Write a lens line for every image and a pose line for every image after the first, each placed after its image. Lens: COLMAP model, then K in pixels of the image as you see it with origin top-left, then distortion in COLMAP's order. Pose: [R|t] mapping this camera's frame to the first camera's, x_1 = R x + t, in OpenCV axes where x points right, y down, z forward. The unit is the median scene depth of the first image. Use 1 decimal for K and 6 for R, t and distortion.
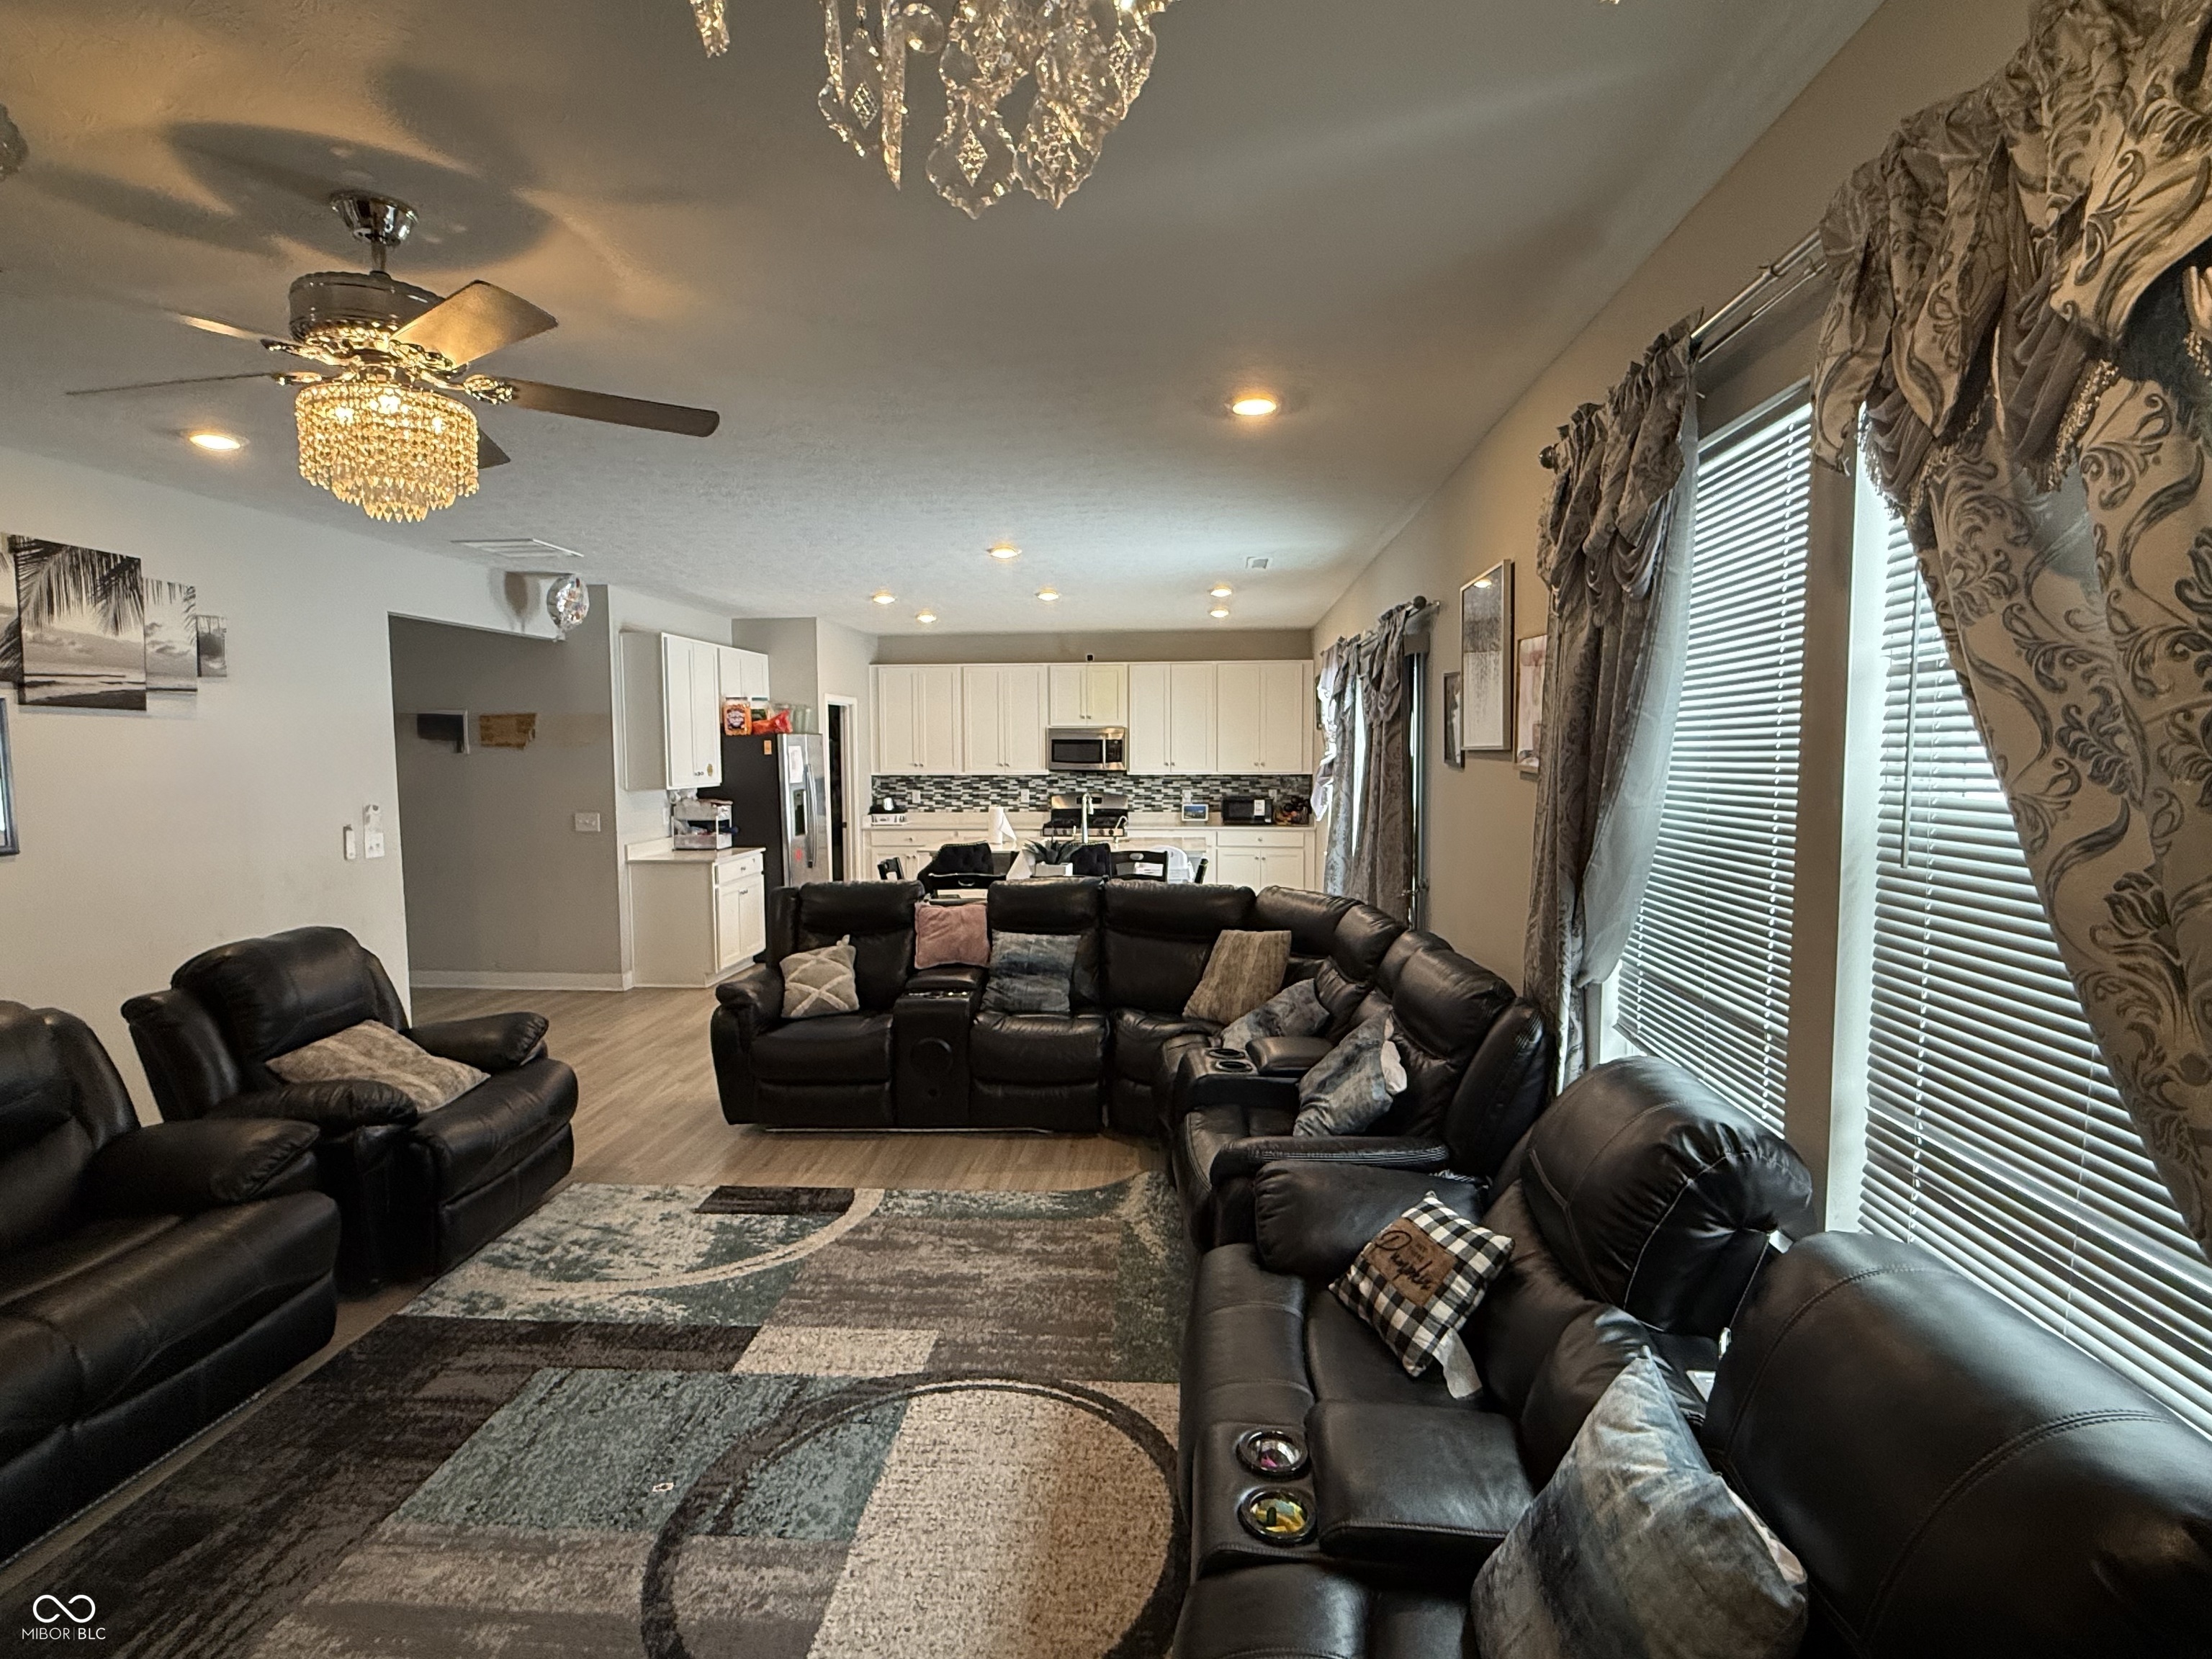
lens RADIAL K [[1087.8, 0, 1103.5], [0, 1087.8, 824.6], [0, 0, 1]] dist [-0.000842, 0.000263]
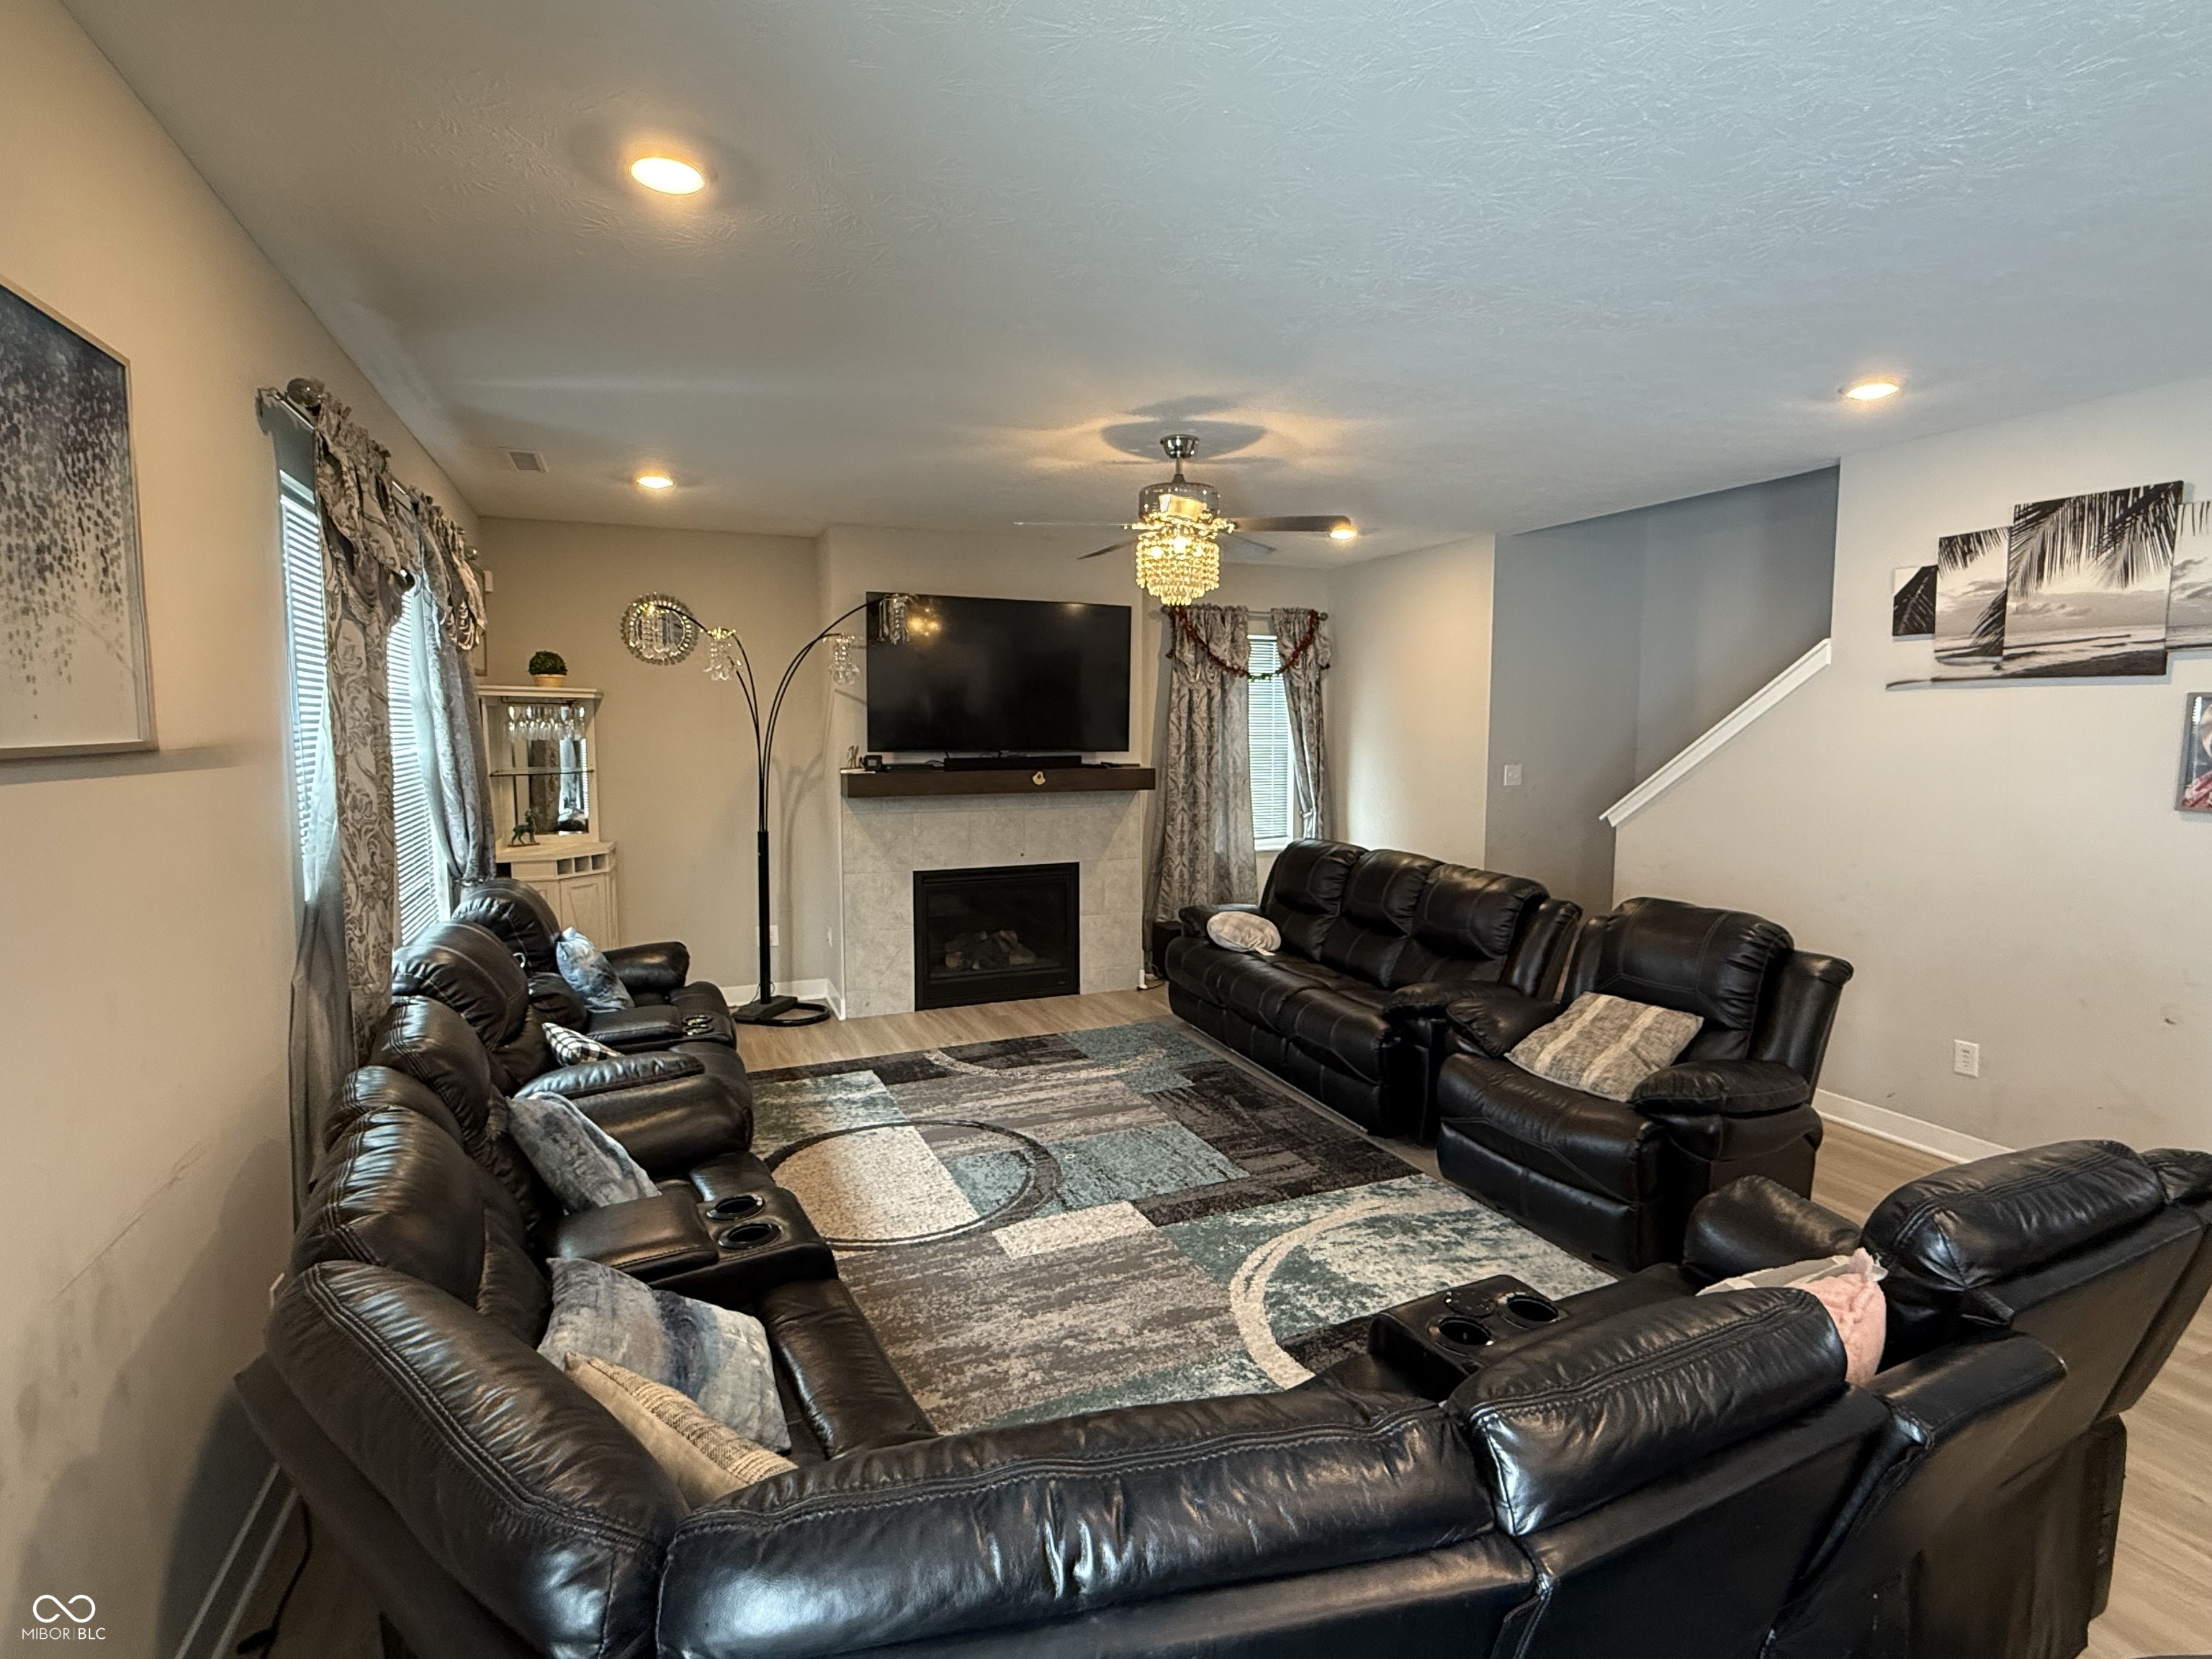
lens RADIAL K [[1087.8, 0, 1103.5], [0, 1087.8, 824.6], [0, 0, 1]] dist [-0.000842, 0.000263]
pose [[-0.884452, 0.050632, -0.463876, 0.221181], [-0.027334, 0.986767, 0.159822, -0.128209], [0.465830, 0.154035, -0.871364, 1.676059]]
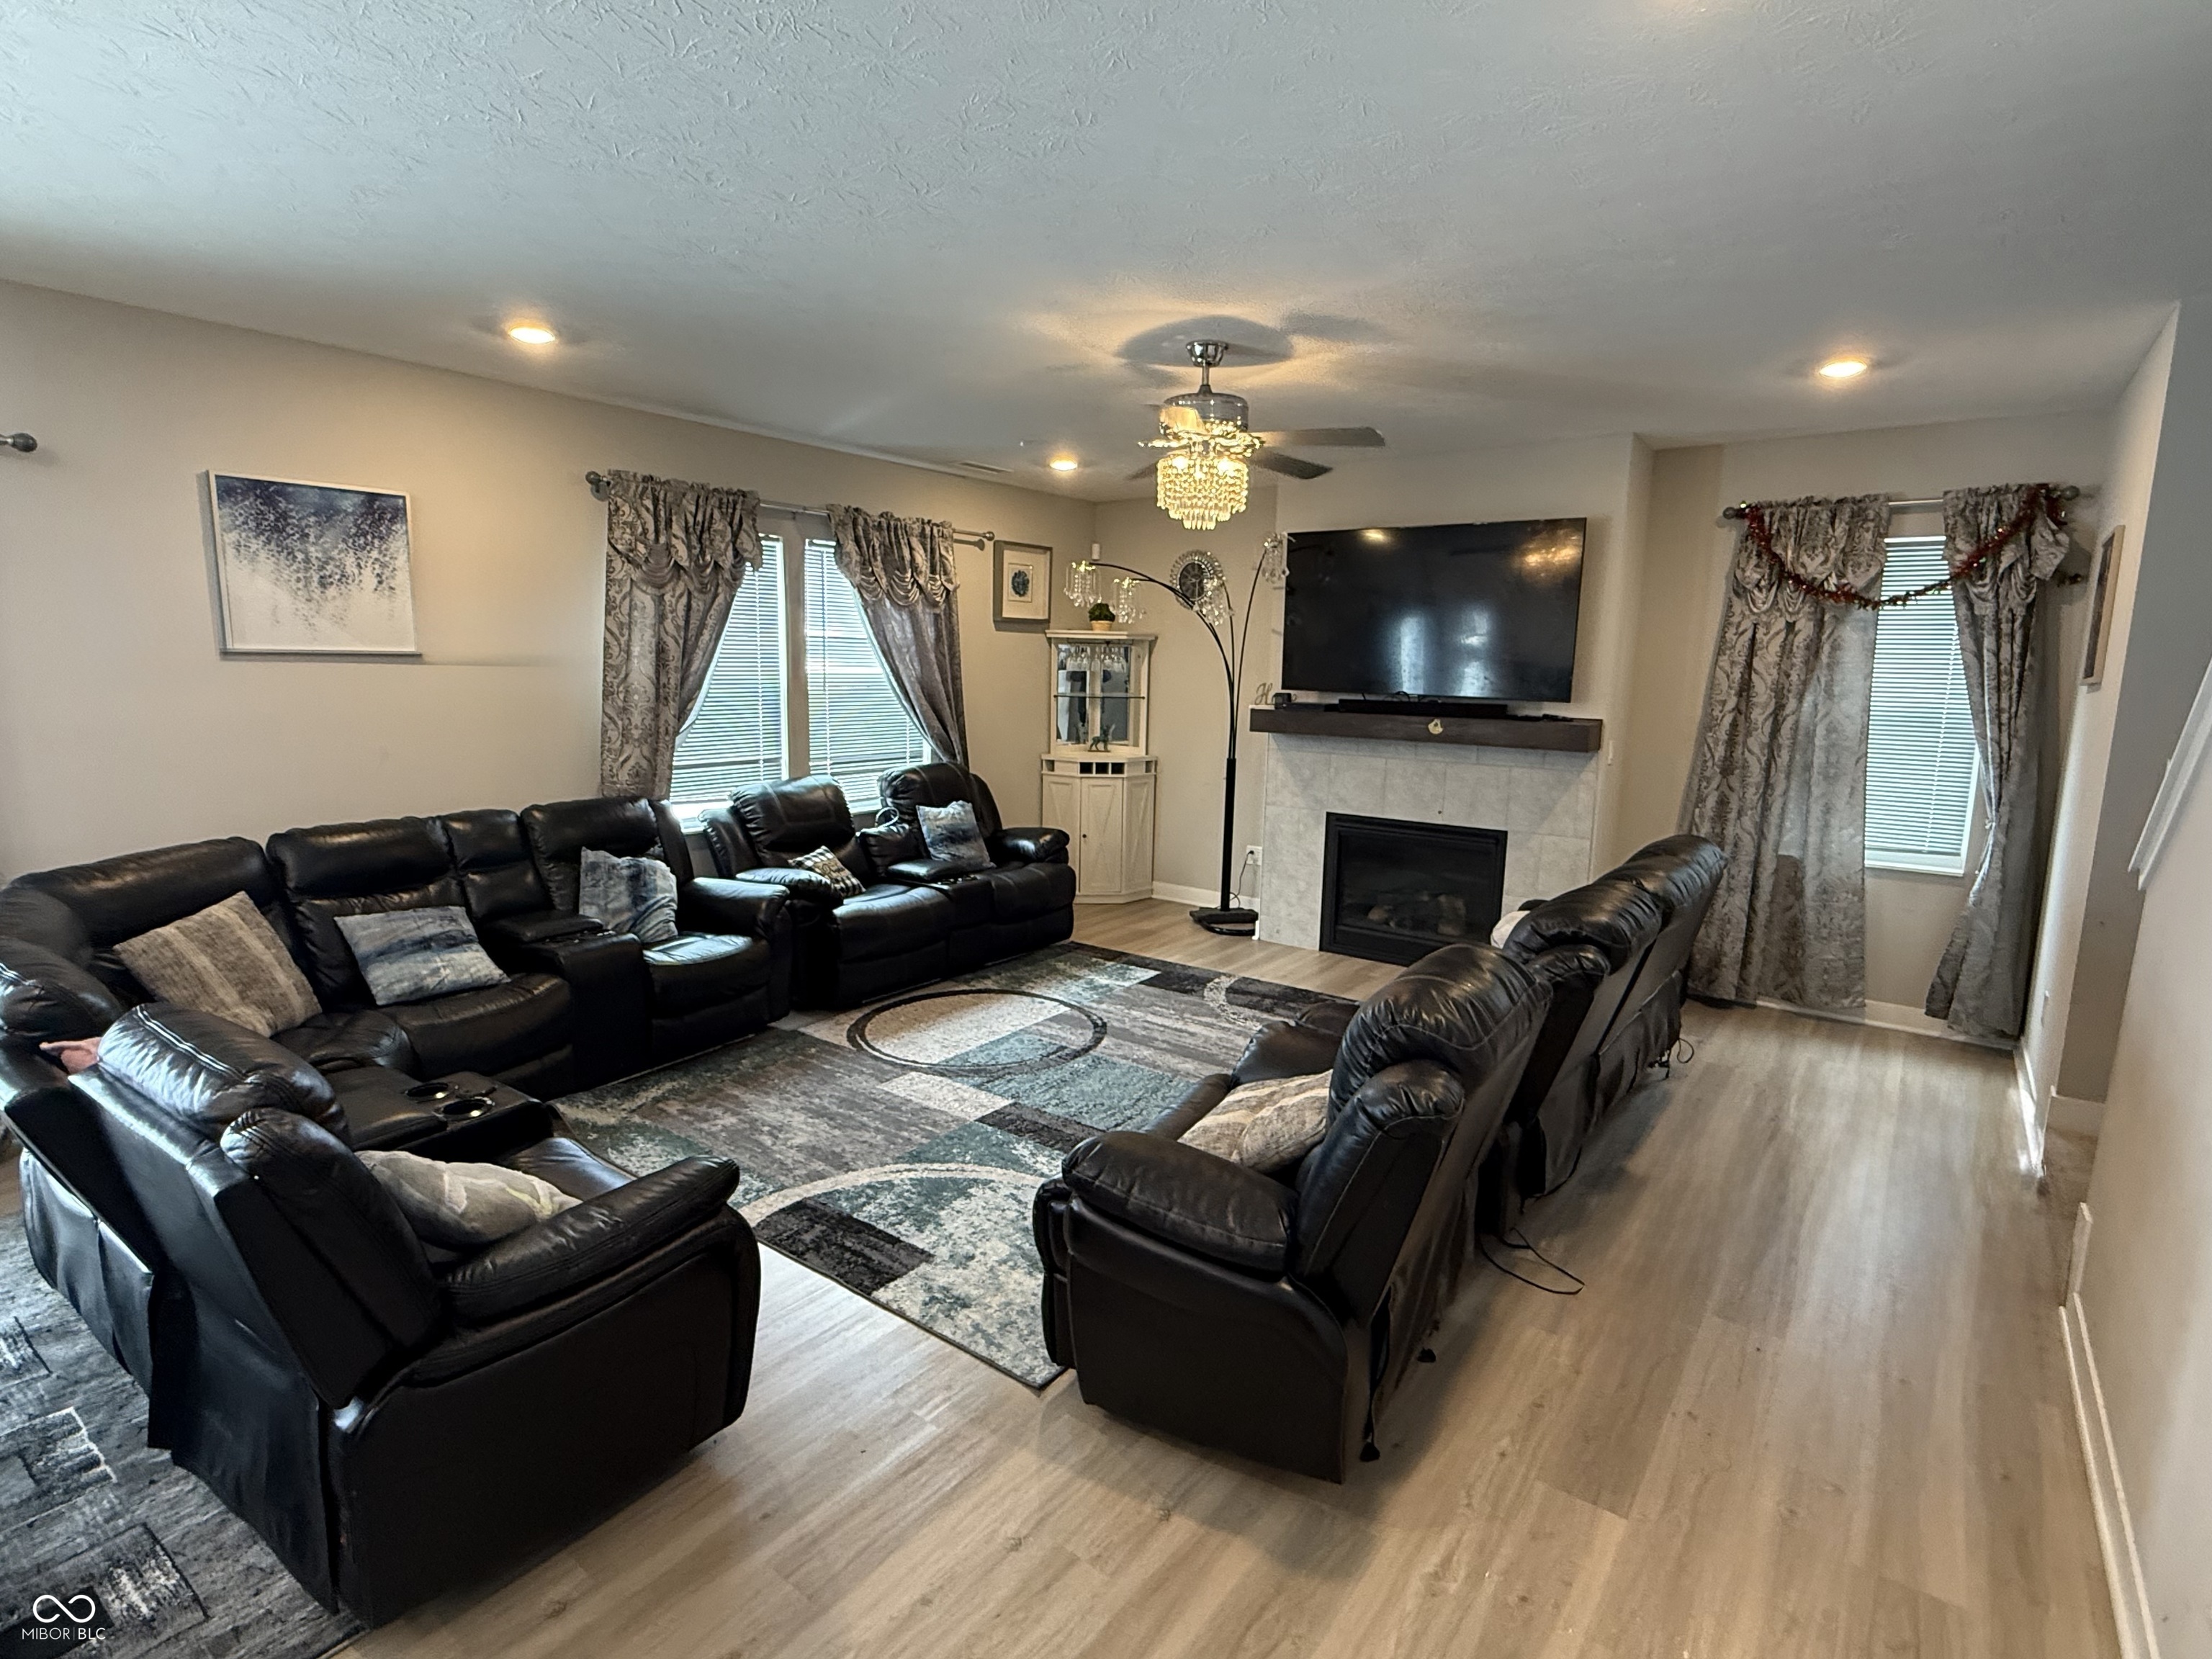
lens RADIAL K [[1087.8, 0, 1103.5], [0, 1087.8, 824.6], [0, 0, 1]] dist [-0.000842, 0.000263]
pose [[-0.843301, -0.089280, 0.529973, -0.942713], [0.025219, 0.978446, 0.204959, -0.113087], [-0.536849, 0.186208, -0.822873, 1.654309]]
